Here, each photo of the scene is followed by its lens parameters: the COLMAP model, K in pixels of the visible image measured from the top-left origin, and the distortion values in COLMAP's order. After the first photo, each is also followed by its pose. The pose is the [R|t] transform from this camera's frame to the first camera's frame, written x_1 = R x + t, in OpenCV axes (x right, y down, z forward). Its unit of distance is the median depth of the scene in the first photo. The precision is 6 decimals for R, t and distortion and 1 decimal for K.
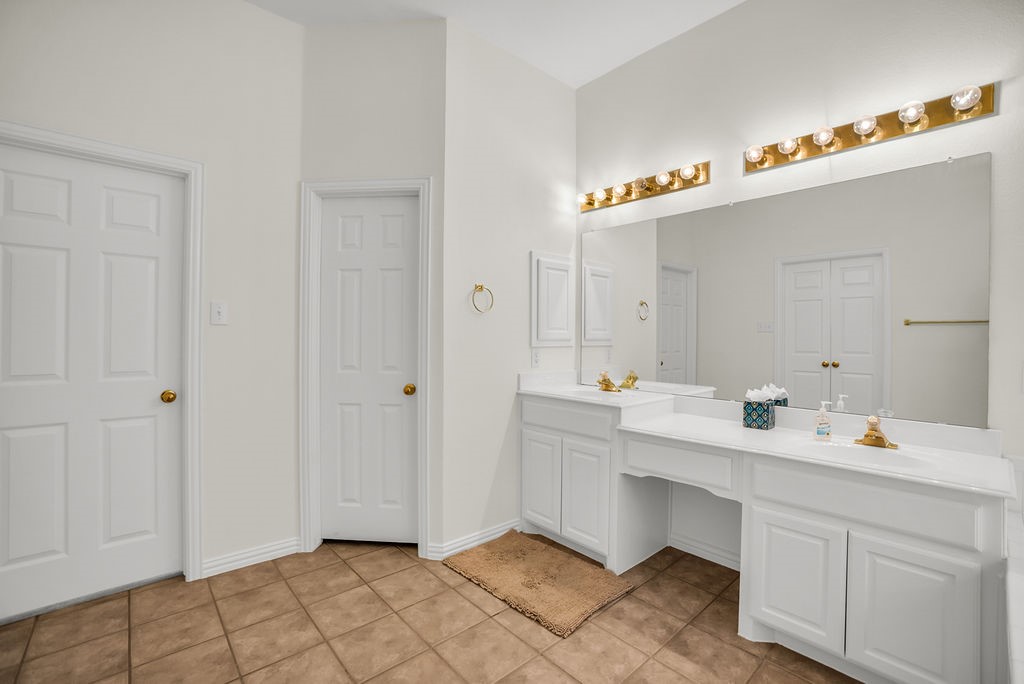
lens RADIAL K [[448.0, 0, 521.4], [0, 448.0, 338.2], [0, 0, 1]] dist [-0.054577, 0.014898]
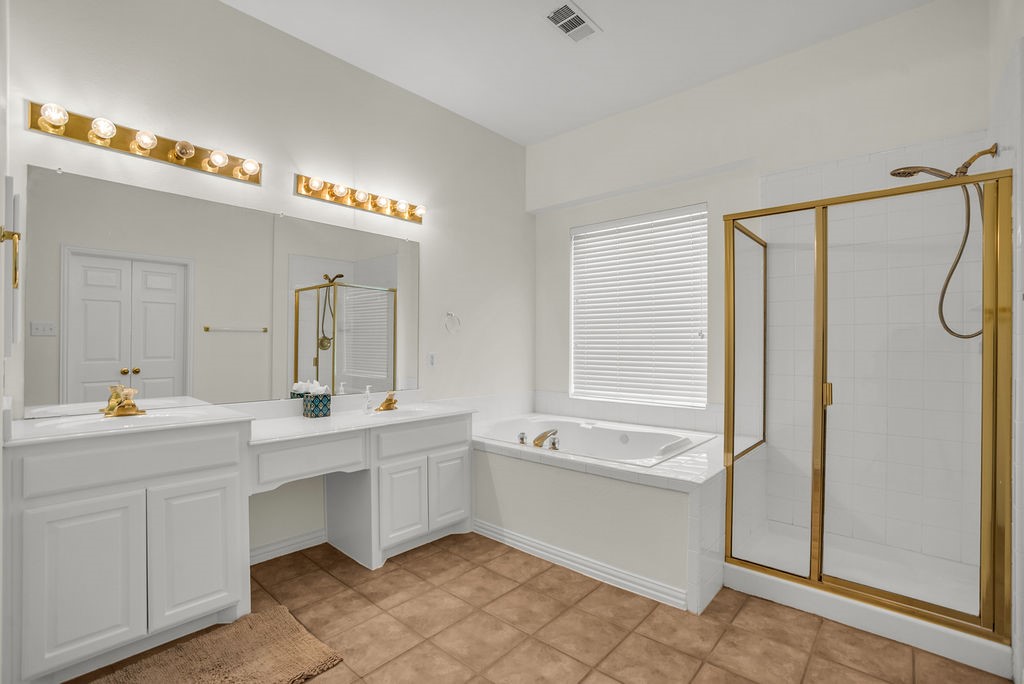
lens RADIAL K [[460.6, 0, 510.7], [0, 460.6, 348.1], [0, 0, 1]] dist [-0.047334, 0.000804]
pose [[-0.112025, -0.009175, 0.993663, -0.753663], [0.003713, 0.999947, 0.009651, 0.009389], [-0.993699, 0.004771, -0.111984, 0.634484]]
